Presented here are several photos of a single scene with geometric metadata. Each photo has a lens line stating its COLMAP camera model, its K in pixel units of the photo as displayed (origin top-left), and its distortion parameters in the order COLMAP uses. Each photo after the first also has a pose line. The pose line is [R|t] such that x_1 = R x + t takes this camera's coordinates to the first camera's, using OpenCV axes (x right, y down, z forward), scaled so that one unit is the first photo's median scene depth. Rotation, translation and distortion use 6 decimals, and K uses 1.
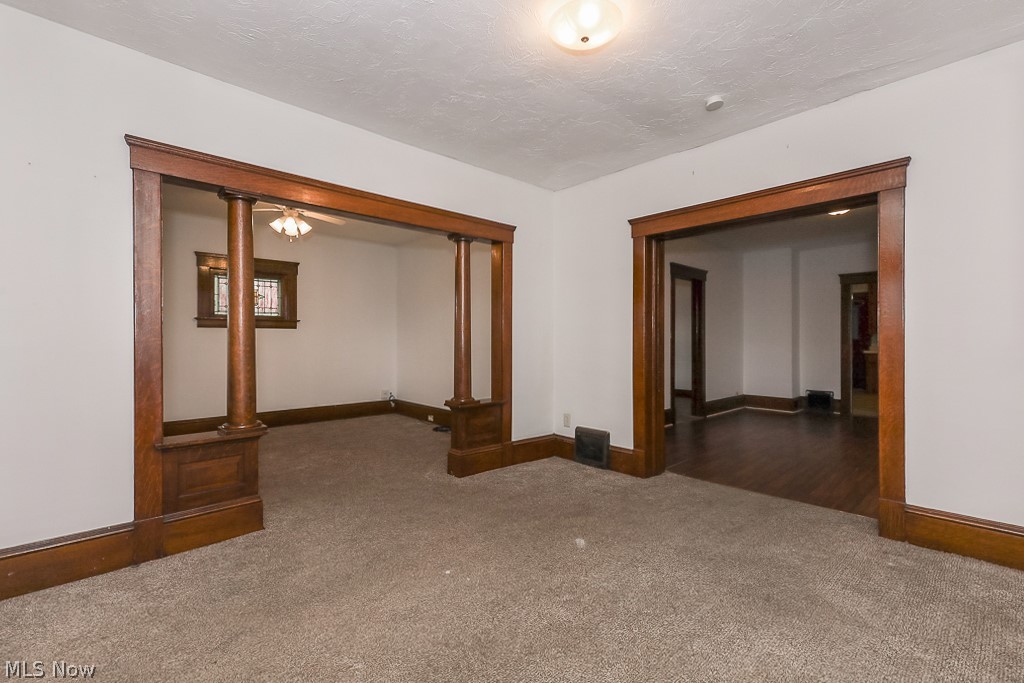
lens RADIAL K [[445.0, 0, 512.0], [0, 445.0, 341.5], [0, 0, 1]] dist [0.001648, 0.000212]
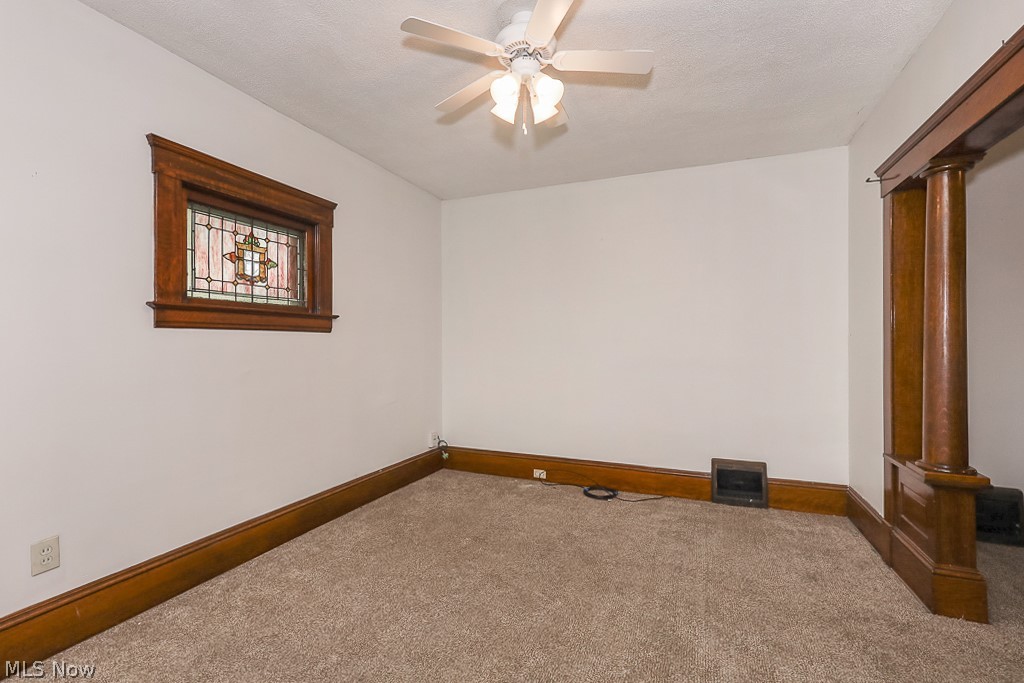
lens RADIAL K [[459.2, 0, 512.0], [0, 459.2, 341.5], [0, 0, 1]] dist [0.000571, 0.000041]
pose [[0.899695, 0.008645, 0.436433, -0.527763], [-0.008344, 0.999962, -0.002607, -0.017981], [-0.436439, -0.001296, 0.899733, 0.433853]]
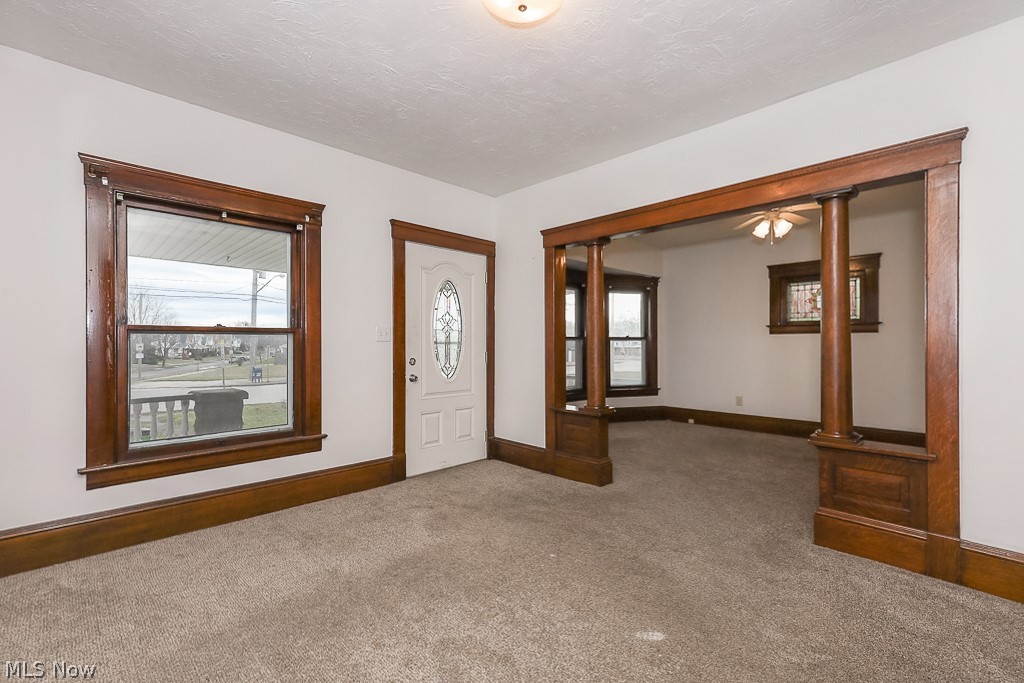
lens RADIAL K [[433.9, 0, 512.0], [0, 433.9, 341.5], [0, 0, 1]] dist [-0.001606, -0.000247]
pose [[0.044470, -0.006743, -0.998988, 0.301333], [-0.004926, 0.999964, -0.006969, -0.001890], [0.998999, 0.005230, 0.044435, 0.275531]]
